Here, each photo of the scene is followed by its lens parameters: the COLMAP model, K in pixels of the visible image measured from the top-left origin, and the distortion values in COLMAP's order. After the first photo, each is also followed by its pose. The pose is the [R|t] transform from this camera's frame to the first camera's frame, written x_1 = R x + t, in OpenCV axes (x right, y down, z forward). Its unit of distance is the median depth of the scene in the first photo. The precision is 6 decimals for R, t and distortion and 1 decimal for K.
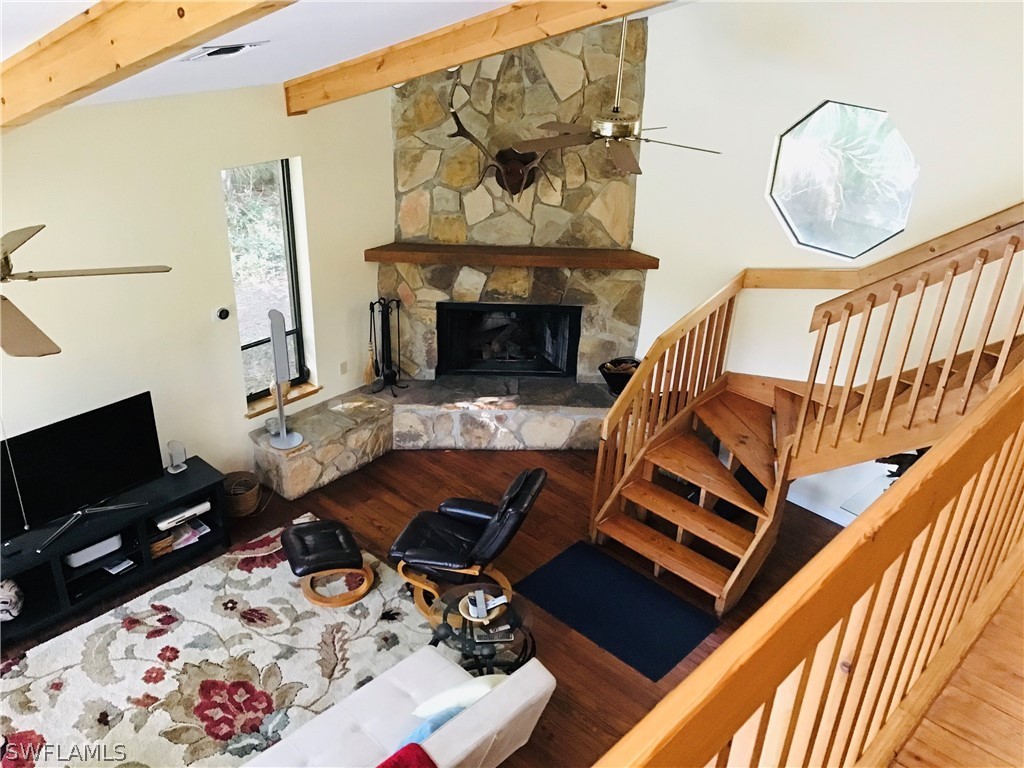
lens RADIAL K [[922.2, 0, 512.0], [0, 922.2, 384.0], [0, 0, 1]] dist [0.114541, -0.236096]
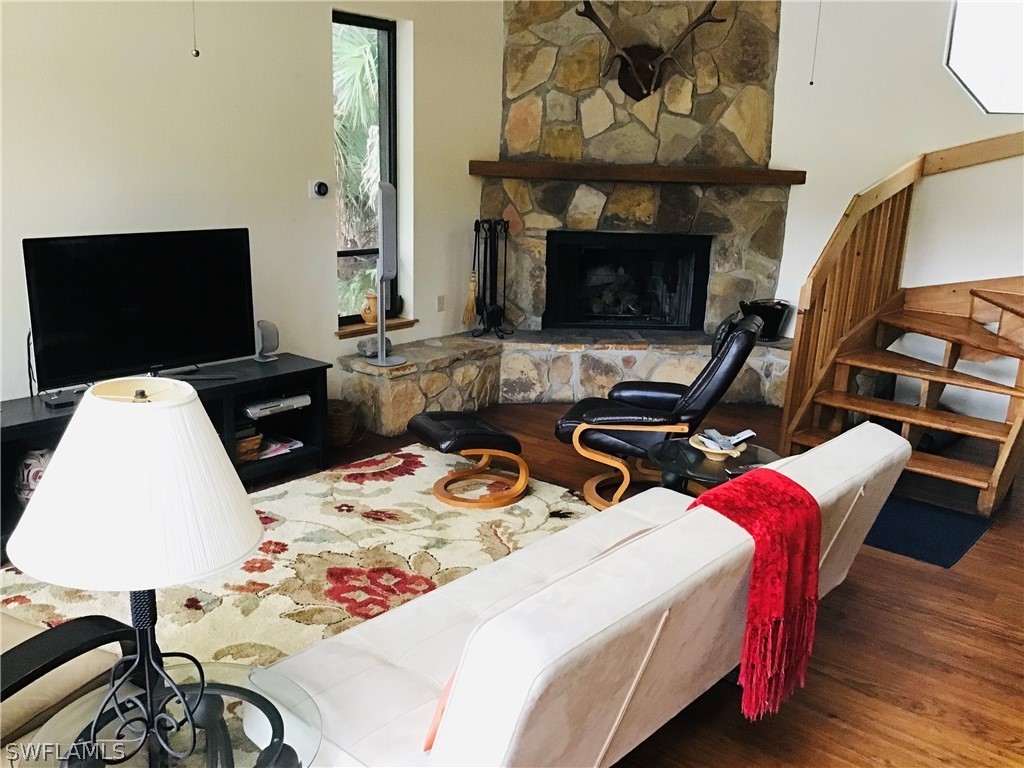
lens RADIAL K [[922.2, 0, 512.0], [0, 922.2, 384.0], [0, 0, 1]] dist [0.114541, -0.236096]
pose [[0.998884, -0.018979, 0.043258, -0.159495], [0.027989, 0.975475, -0.218325, 0.245088], [-0.038053, 0.219292, 0.974917, 0.202332]]
